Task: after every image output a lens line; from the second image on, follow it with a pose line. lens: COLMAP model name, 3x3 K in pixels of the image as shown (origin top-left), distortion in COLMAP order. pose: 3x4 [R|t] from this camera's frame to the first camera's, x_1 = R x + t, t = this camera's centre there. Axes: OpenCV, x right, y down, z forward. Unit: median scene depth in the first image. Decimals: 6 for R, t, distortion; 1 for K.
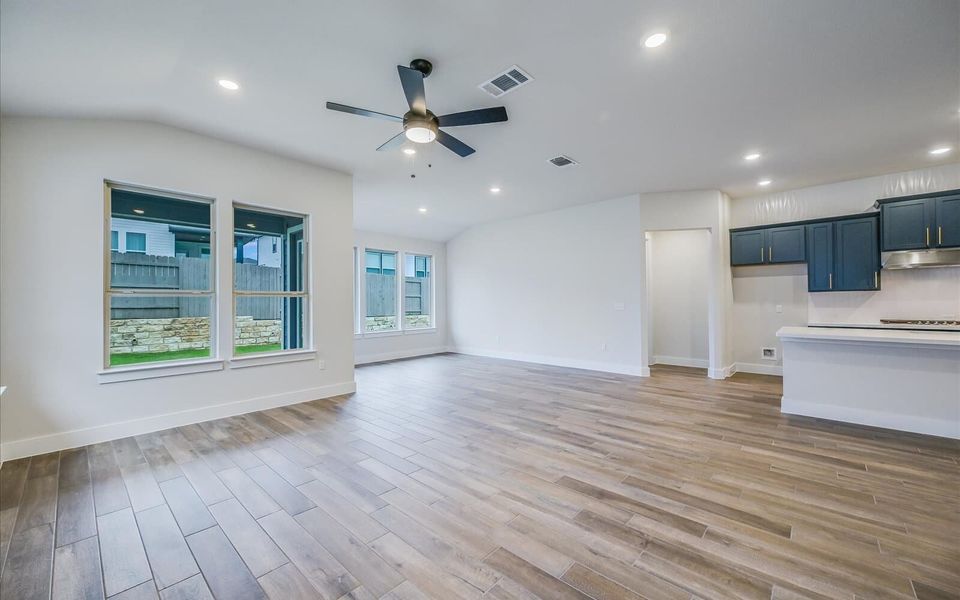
lens RADIAL K [[374.5, 0, 480.0], [0, 374.5, 300.0], [0, 0, 1]] dist [0.000957, -0.000020]
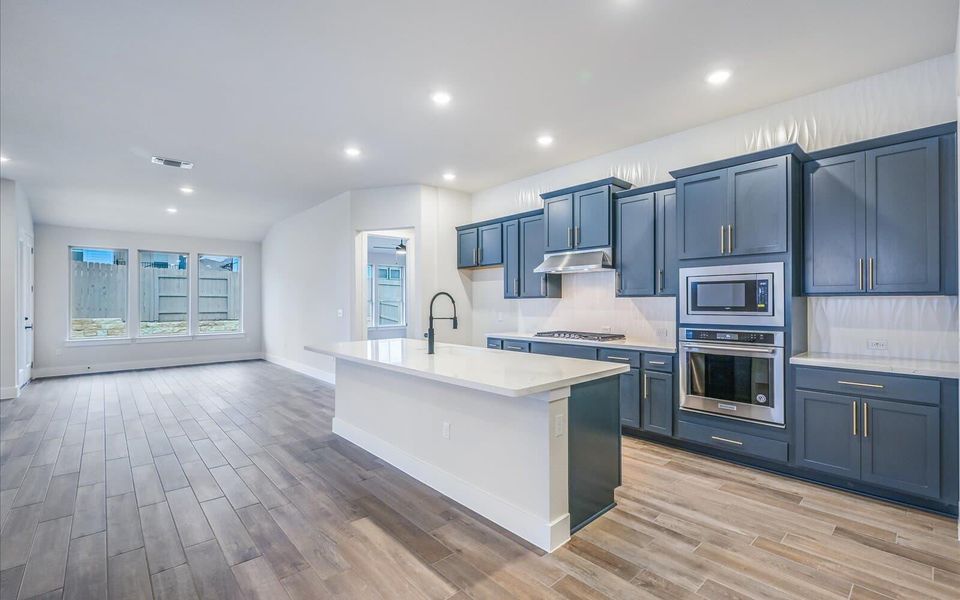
lens RADIAL K [[424.0, 0, 477.2], [0, 424.0, 320.6], [0, 0, 1]] dist [-0.042688, 0.000042]
pose [[0.994438, 0.007503, -0.105059, 0.872958], [-0.001881, 0.998566, 0.053510, -0.022549], [0.105310, -0.053015, 0.993025, 0.001251]]
